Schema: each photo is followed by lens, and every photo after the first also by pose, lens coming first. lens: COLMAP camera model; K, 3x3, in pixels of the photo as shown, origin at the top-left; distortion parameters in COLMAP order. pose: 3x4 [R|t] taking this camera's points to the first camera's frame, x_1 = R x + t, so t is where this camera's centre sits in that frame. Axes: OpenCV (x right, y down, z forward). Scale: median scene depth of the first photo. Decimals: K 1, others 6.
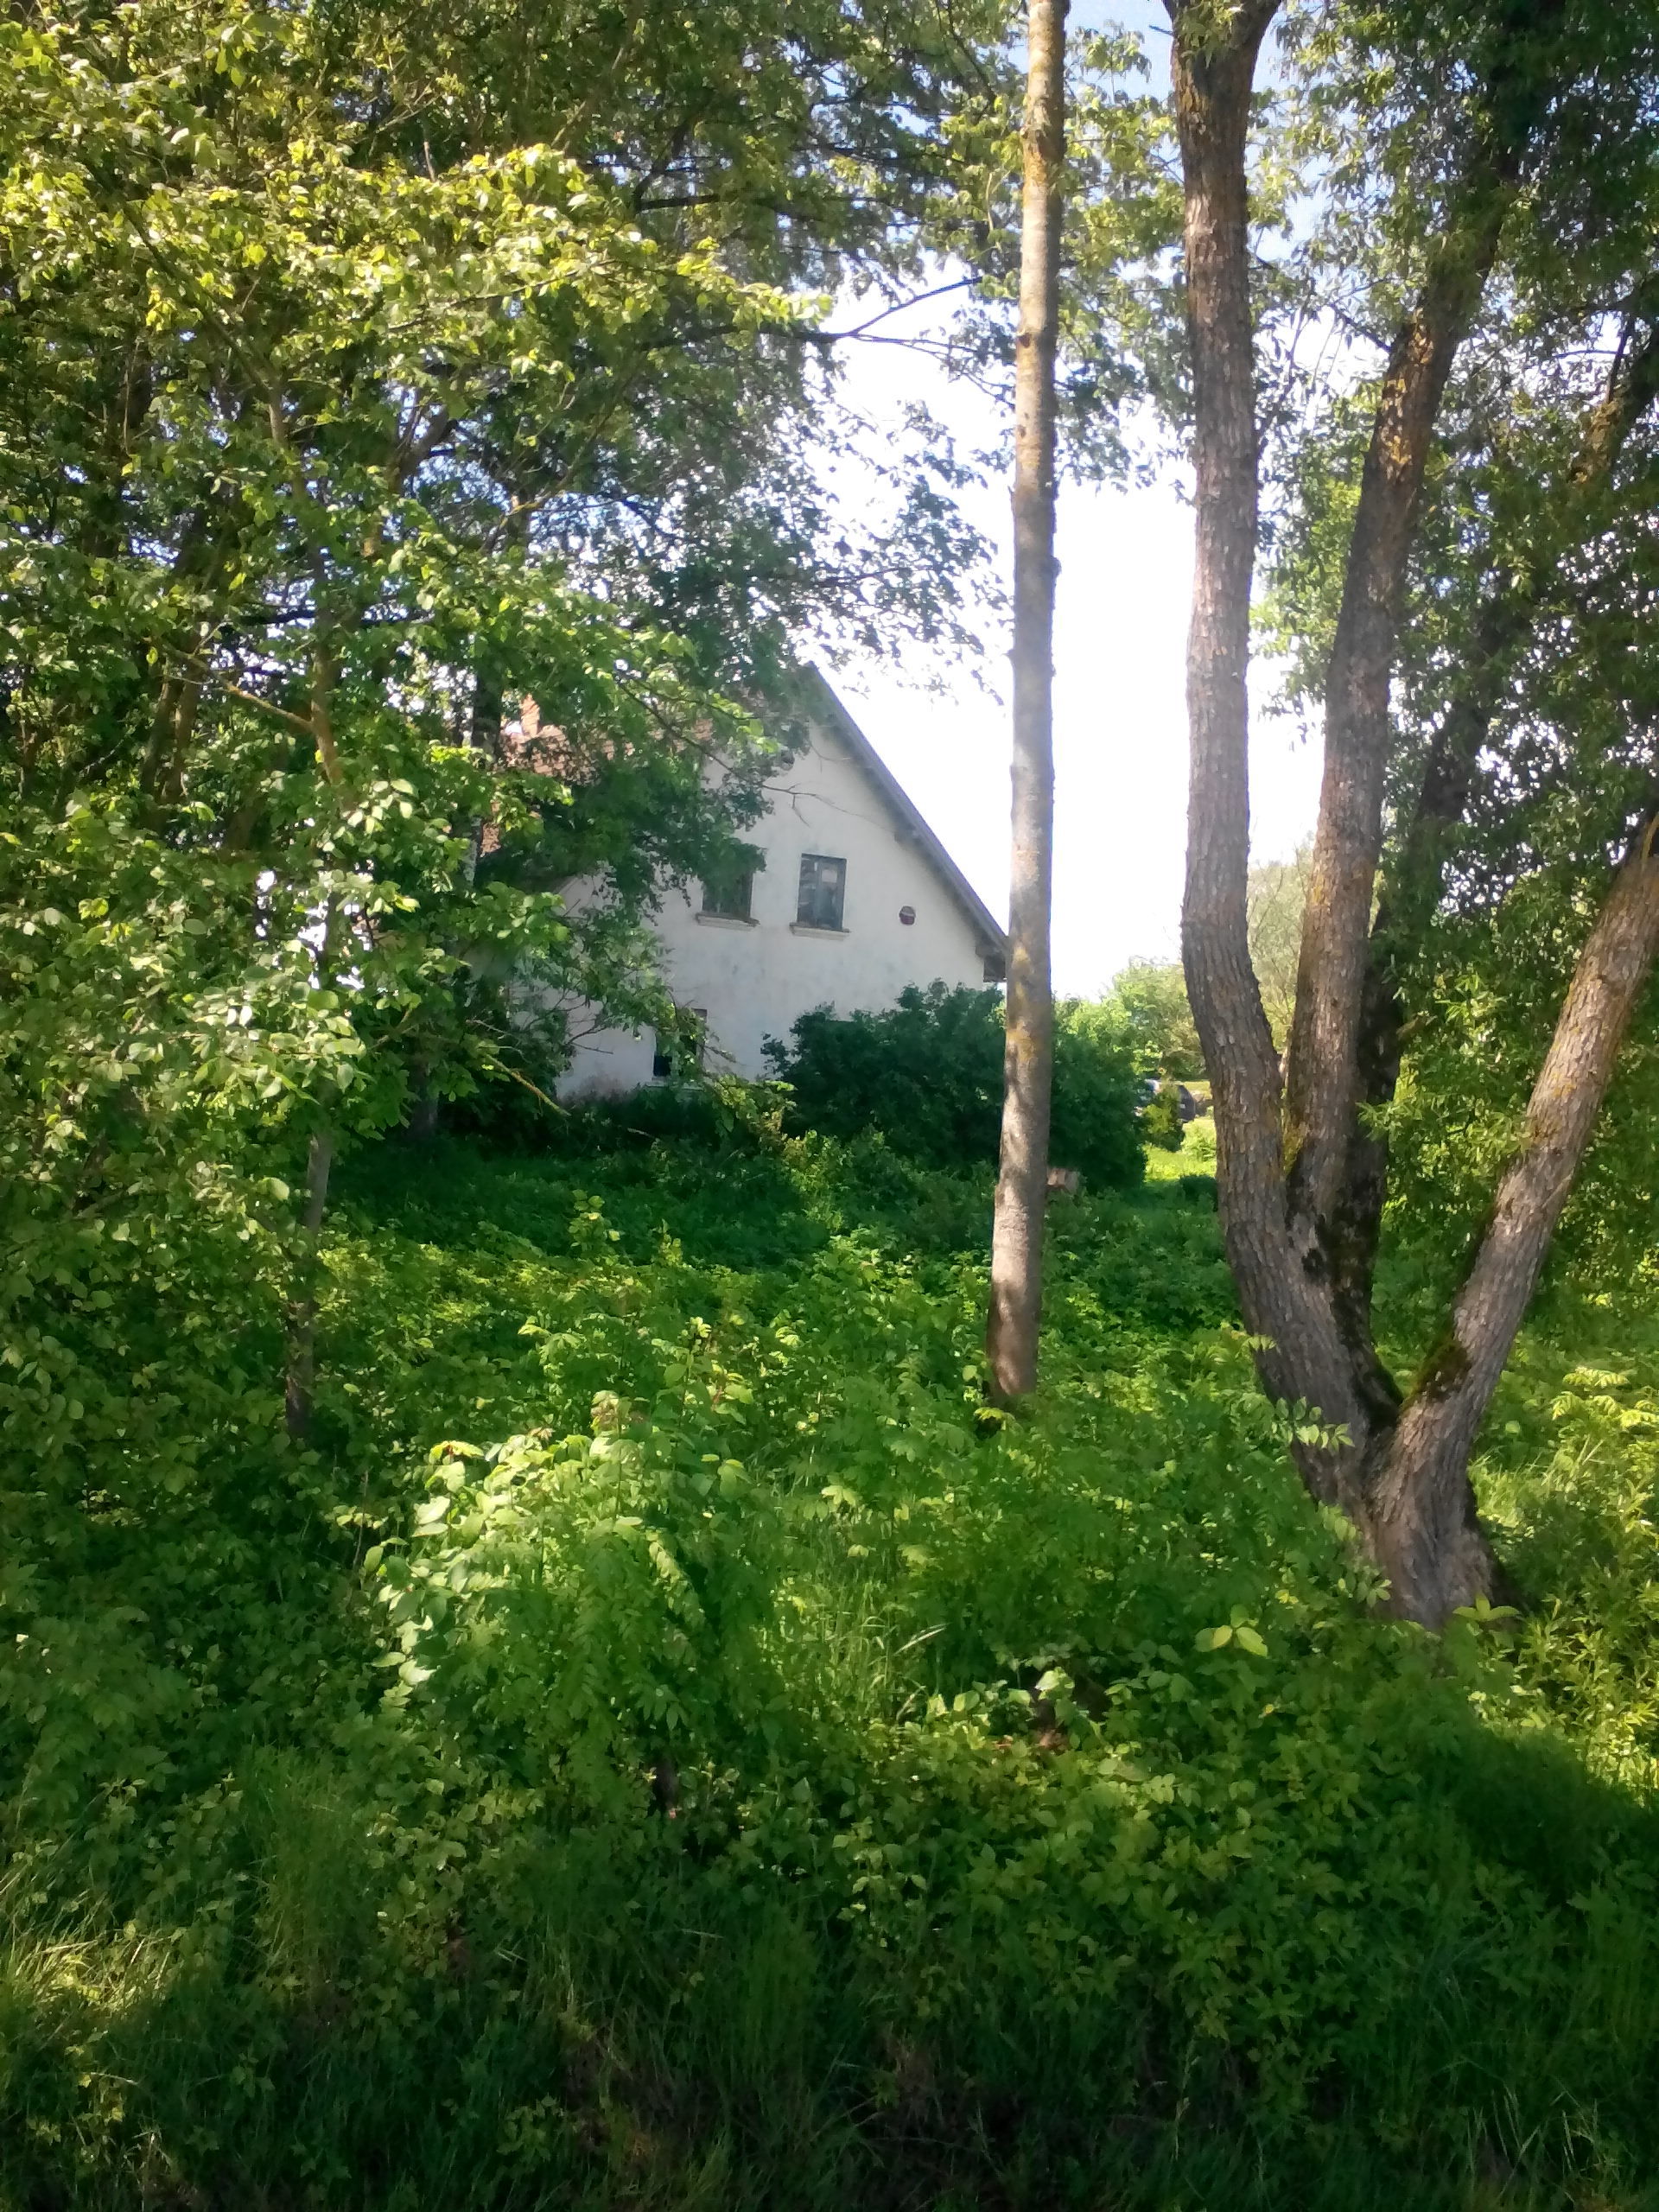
lens RADIAL K [[1852.9, 0, 831.8], [0, 1852.9, 1090.0], [0, 0, 1]] dist [0.045682, 0.000461]
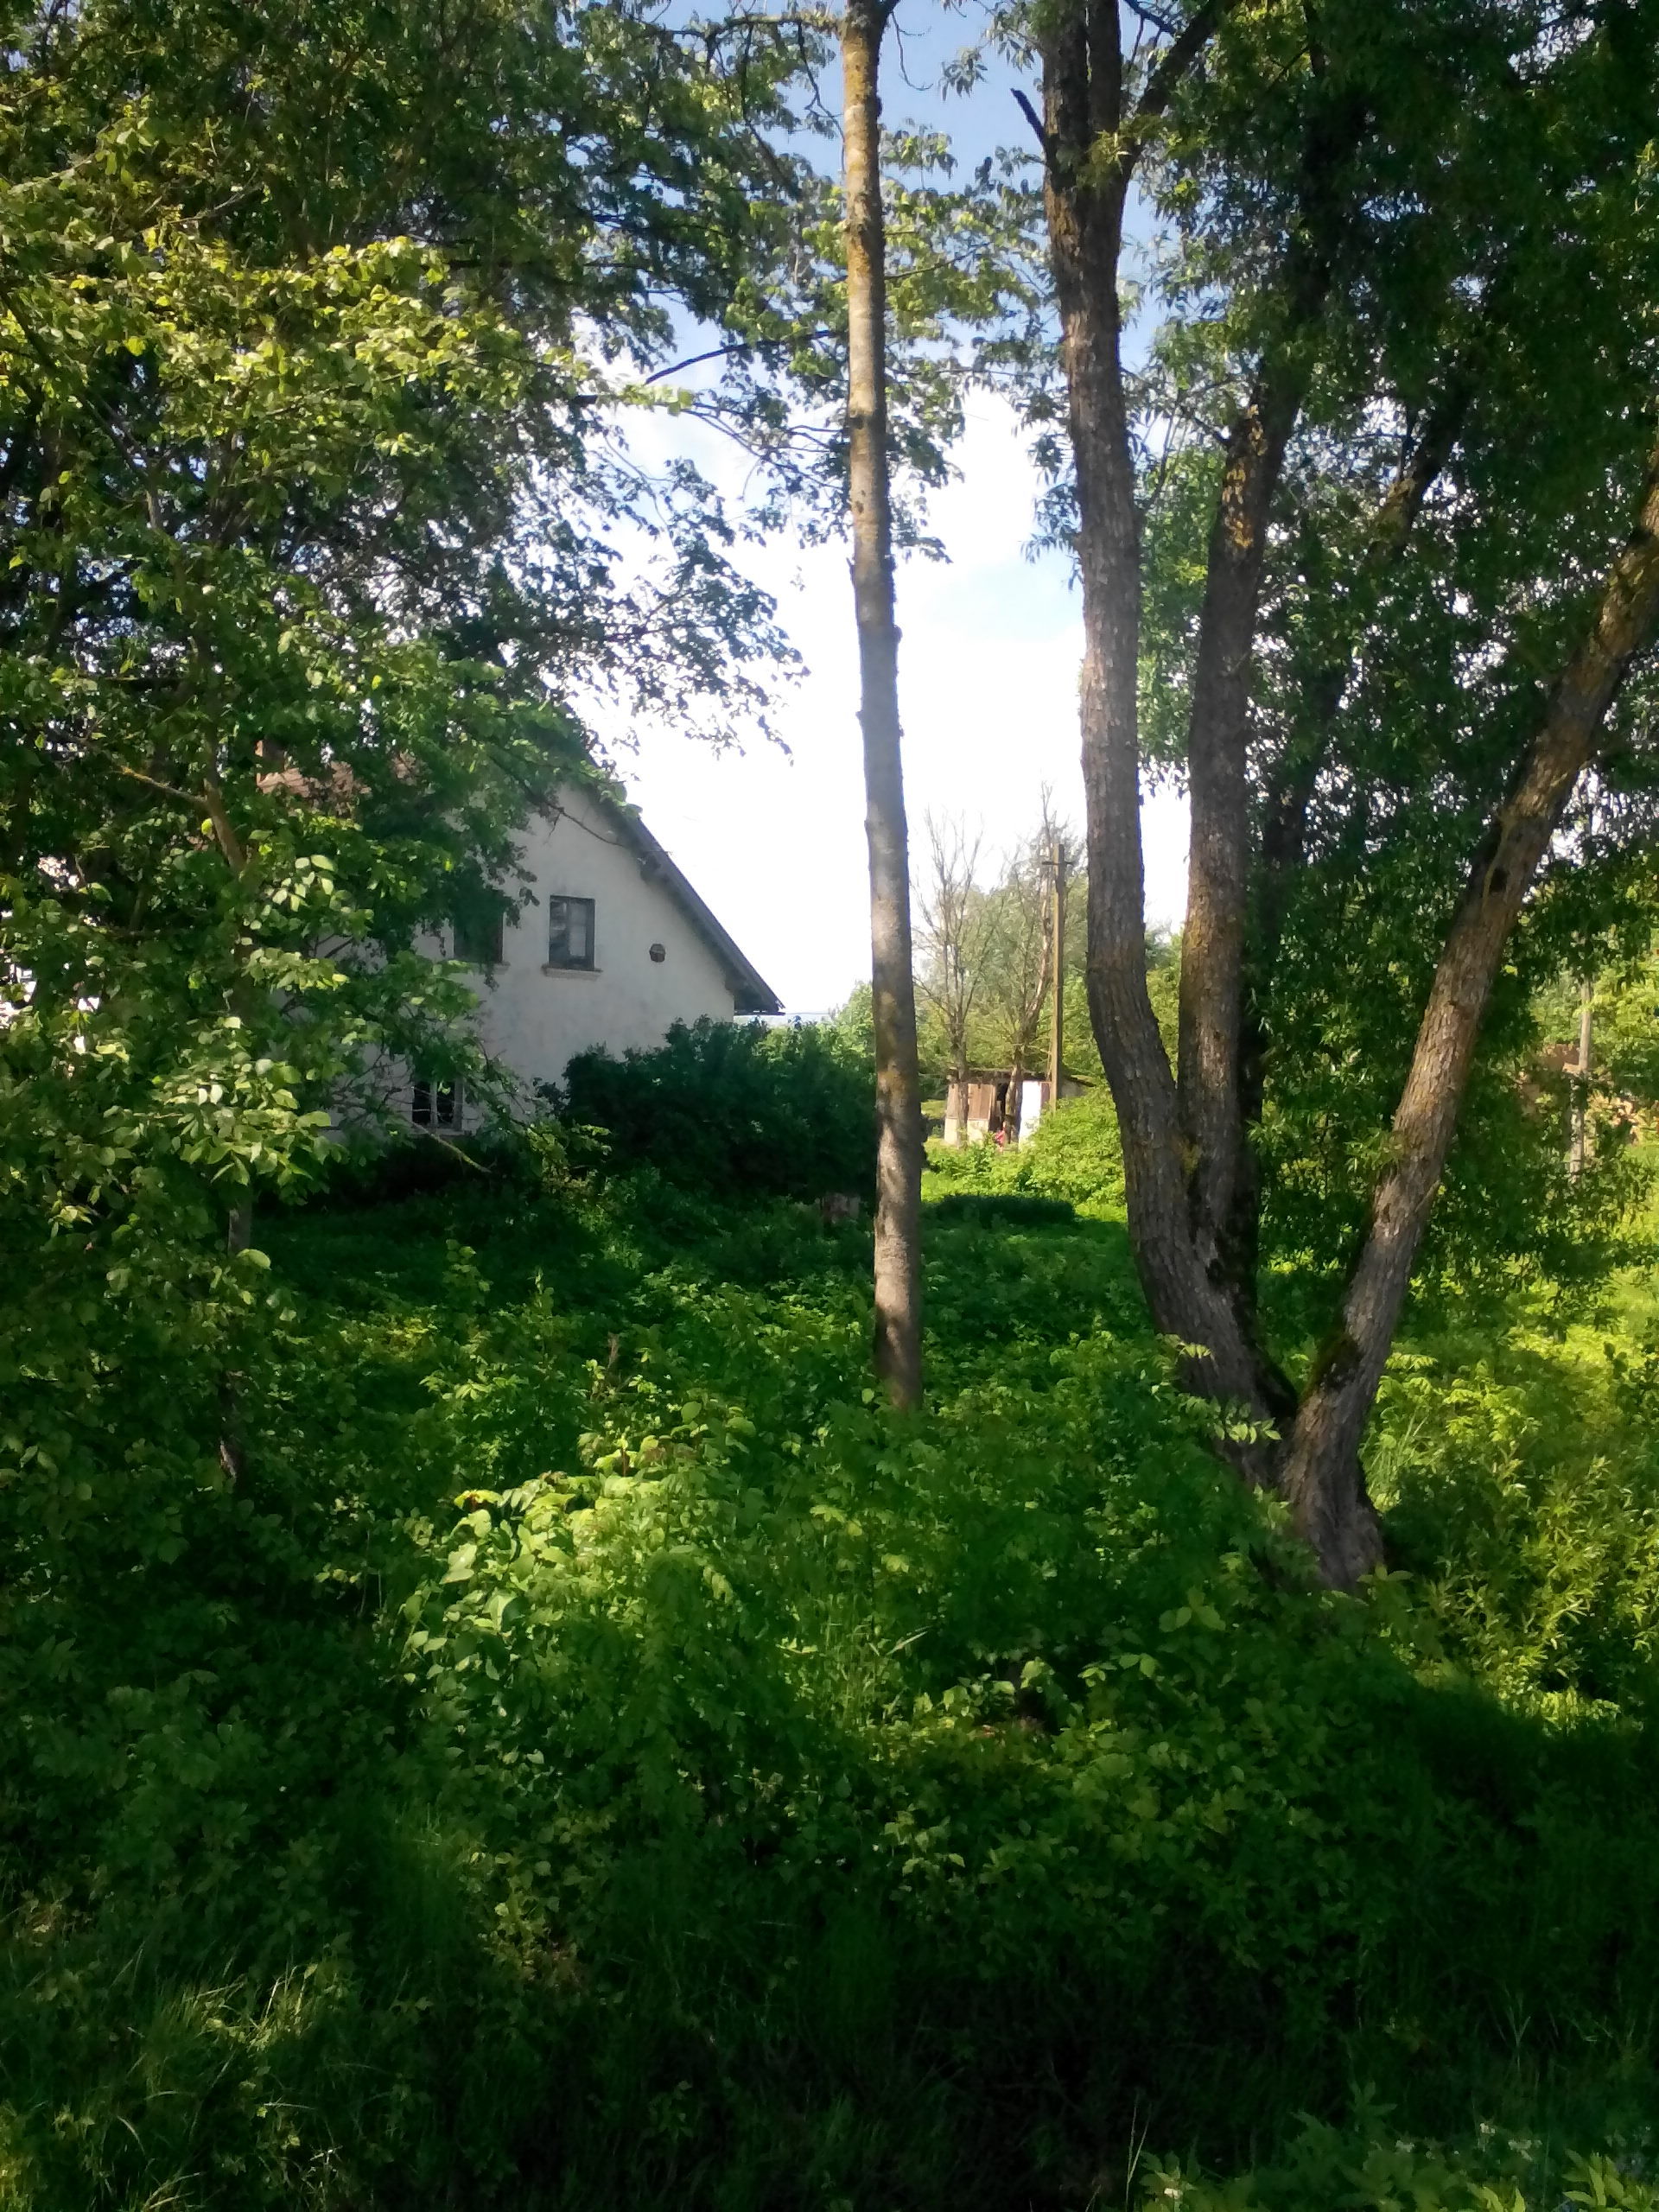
lens RADIAL K [[1812.2, 0, 829.5], [0, 1812.2, 1106.0], [0, 0, 1]] dist [0.057573, -0.005175]
pose [[0.991329, -0.047702, 0.122442, -0.094097], [0.048949, 0.998775, -0.007195, -0.008910], [-0.121949, 0.013126, 0.992450, -0.041233]]
